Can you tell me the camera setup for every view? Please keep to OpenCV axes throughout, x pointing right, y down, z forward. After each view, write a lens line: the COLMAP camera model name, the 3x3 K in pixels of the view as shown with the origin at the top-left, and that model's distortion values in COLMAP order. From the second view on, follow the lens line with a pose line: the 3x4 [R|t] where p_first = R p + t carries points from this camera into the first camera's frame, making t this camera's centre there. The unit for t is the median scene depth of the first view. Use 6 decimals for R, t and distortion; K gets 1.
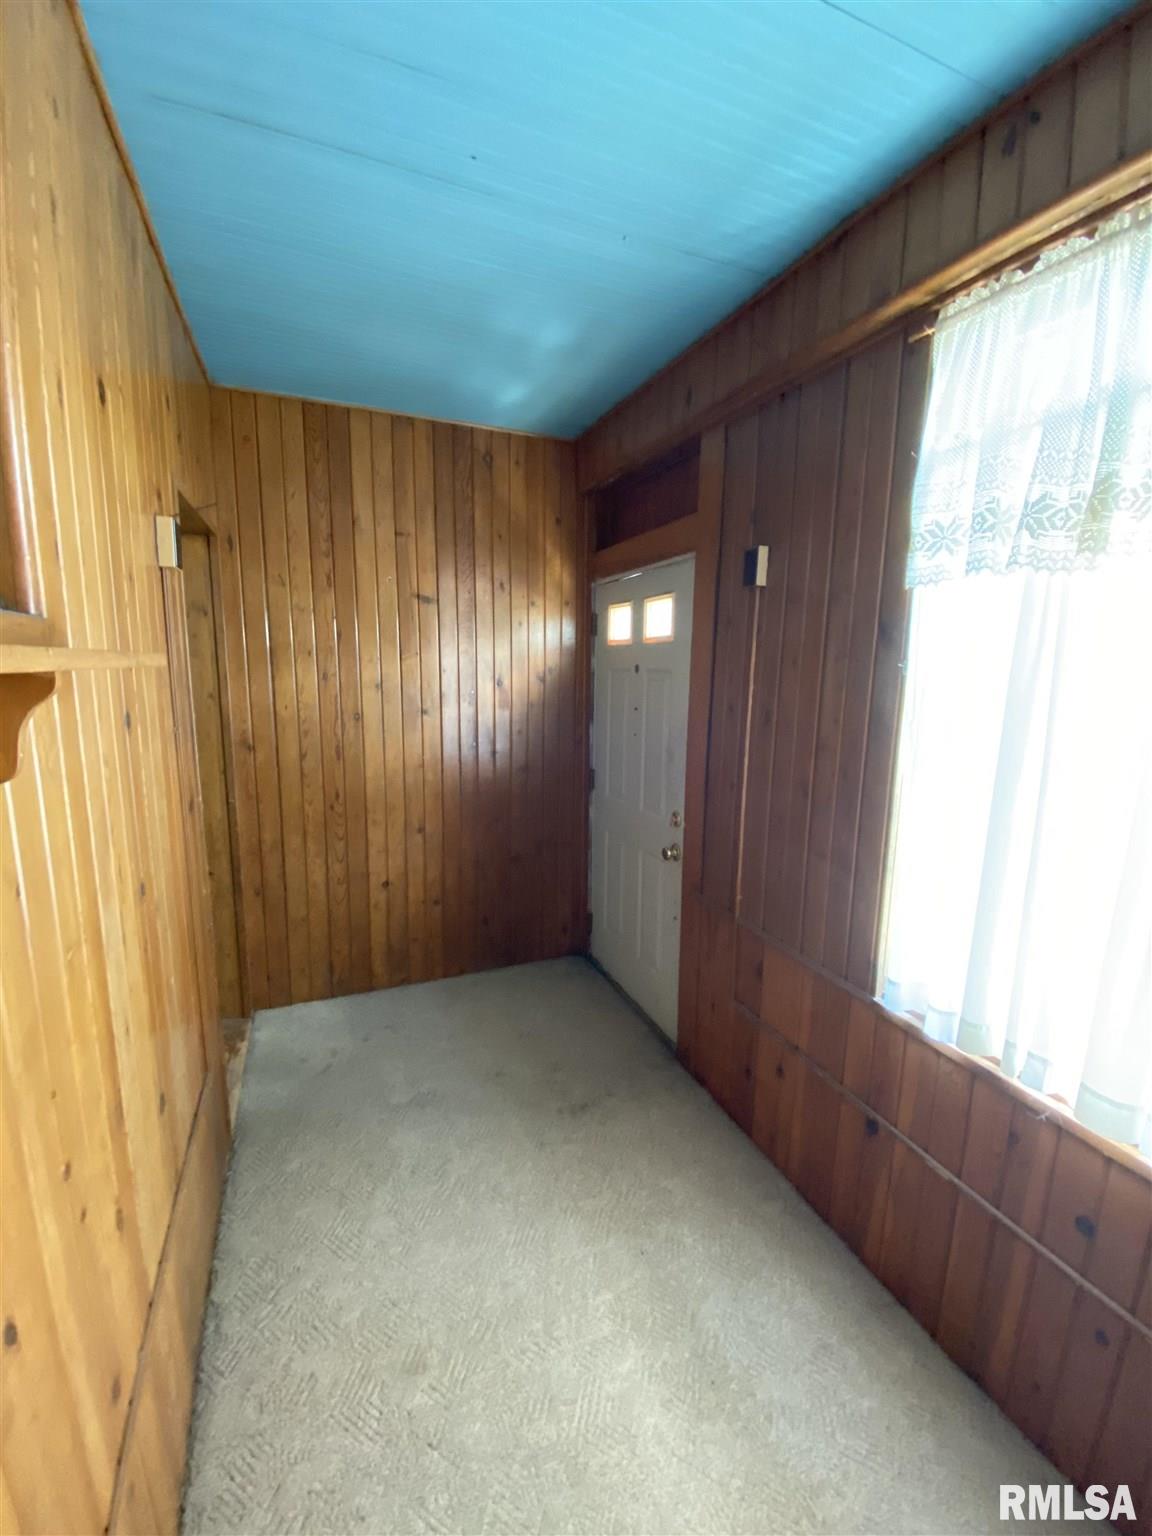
lens RADIAL K [[619.4, 0, 576.0], [0, 619.4, 768.0], [0, 0, 1]] dist [0.050760, -0.038567]
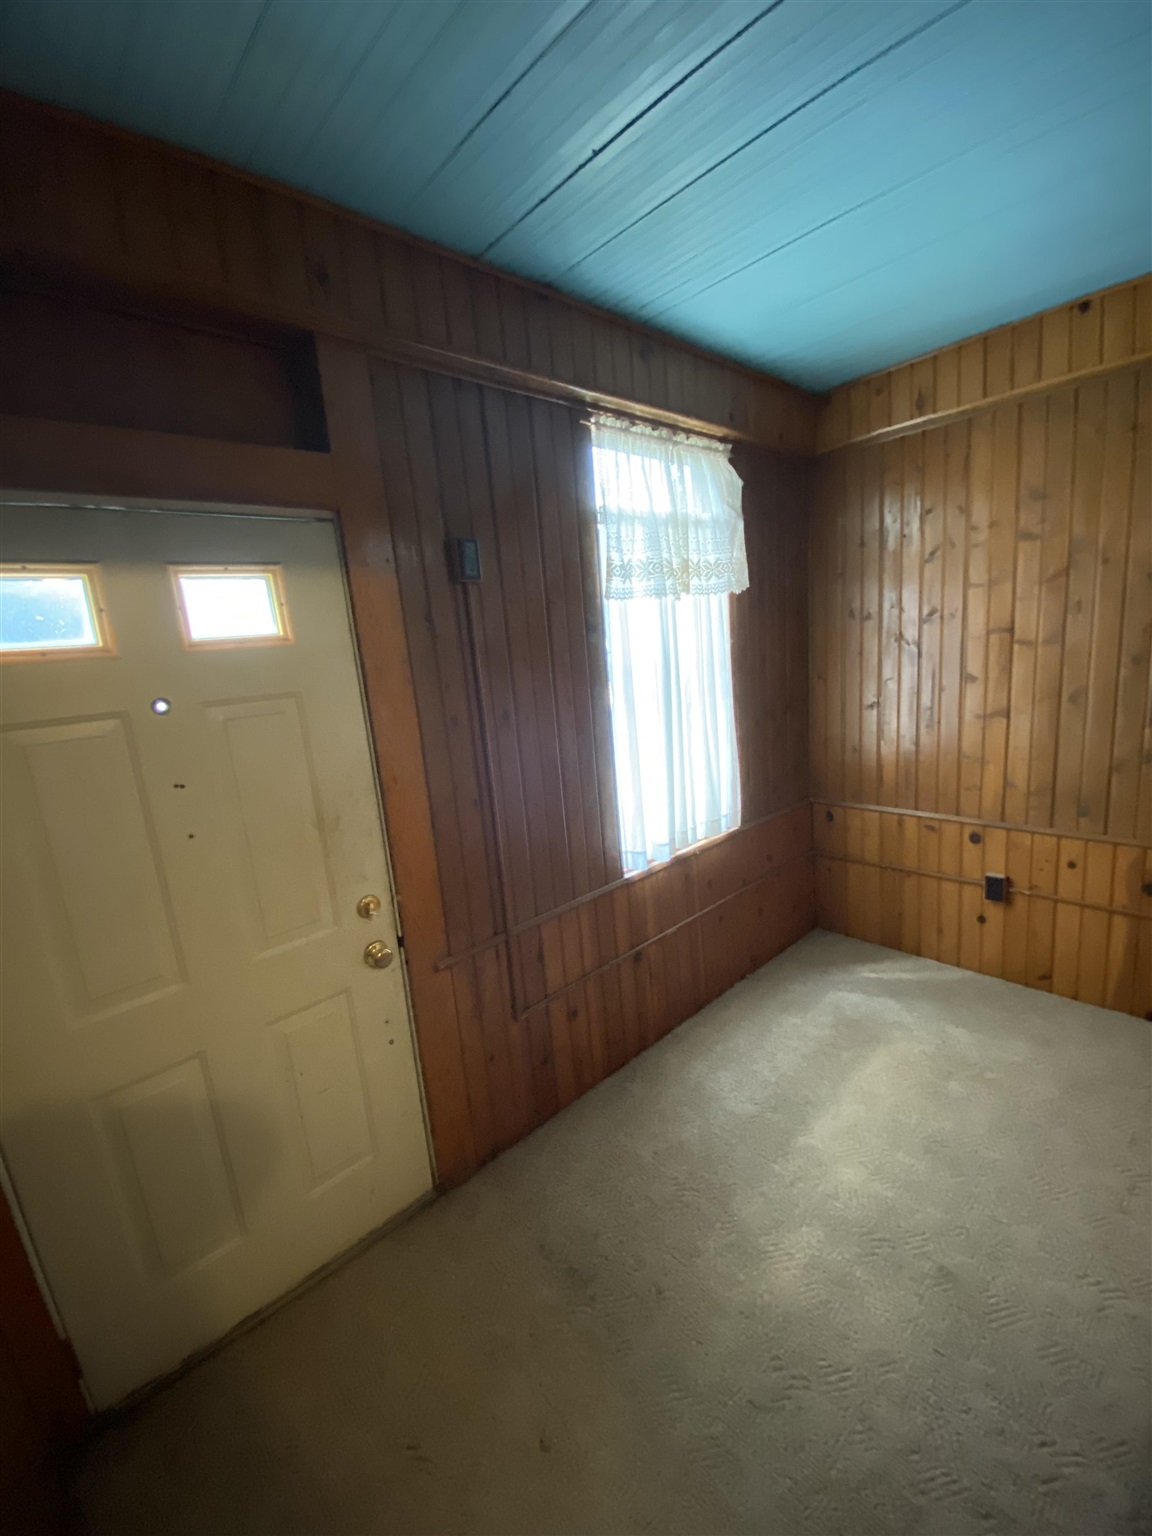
lens RADIAL K [[619.4, 0, 576.0], [0, 619.4, 768.0], [0, 0, 1]] dist [0.050760, -0.038567]
pose [[-0.323933, -0.173347, 0.930064, -0.852469], [0.239487, 0.936028, 0.257870, -0.295480], [-0.915267, 0.306271, -0.261696, 1.508071]]
